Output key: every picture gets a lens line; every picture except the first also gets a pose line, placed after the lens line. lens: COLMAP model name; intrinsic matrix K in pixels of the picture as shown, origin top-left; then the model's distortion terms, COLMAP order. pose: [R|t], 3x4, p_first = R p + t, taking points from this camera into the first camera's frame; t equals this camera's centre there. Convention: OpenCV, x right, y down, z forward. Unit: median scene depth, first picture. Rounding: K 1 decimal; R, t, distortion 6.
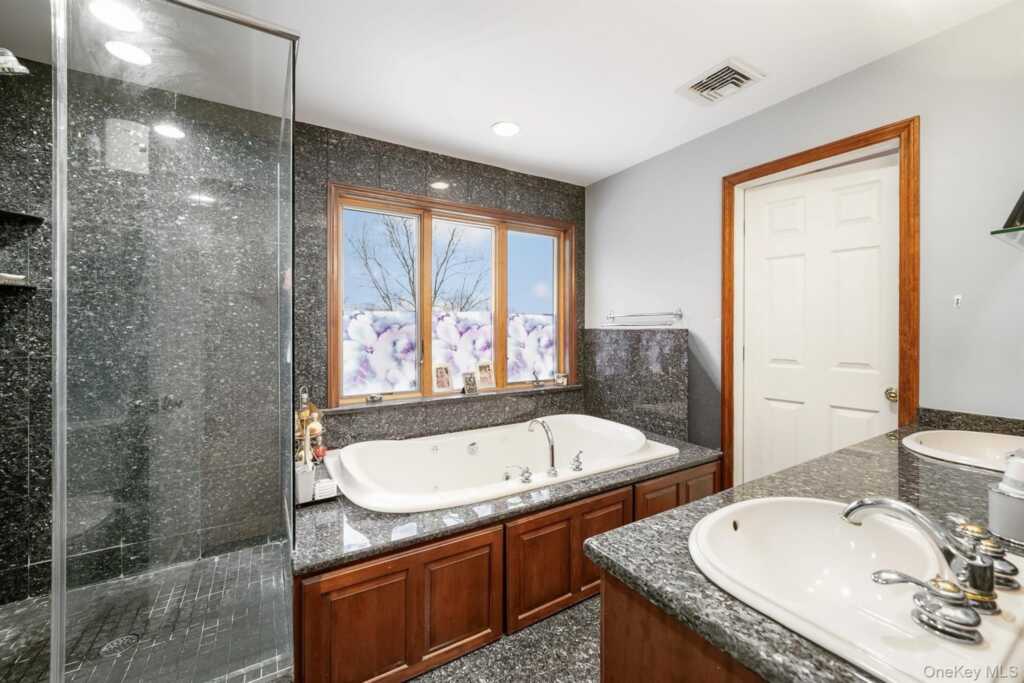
lens RADIAL K [[416.8, 0, 507.6], [0, 416.8, 332.4], [0, 0, 1]] dist [-0.003743, 0.002449]
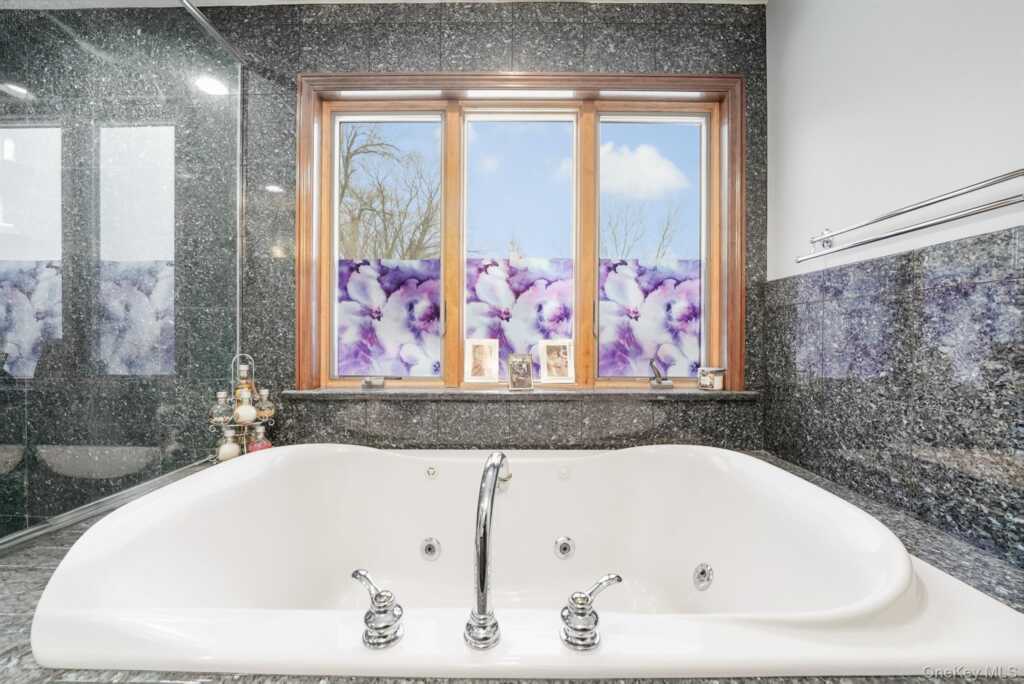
lens RADIAL K [[378.2, 0, 512.5], [0, 378.2, 343.2], [0, 0, 1]] dist [-0.020654, 0.001182]
pose [[0.853913, 0.009250, -0.520334, 0.182465], [-0.010068, 0.999949, 0.001253, 0.078754], [0.520319, 0.004168, 0.853962, 0.518140]]
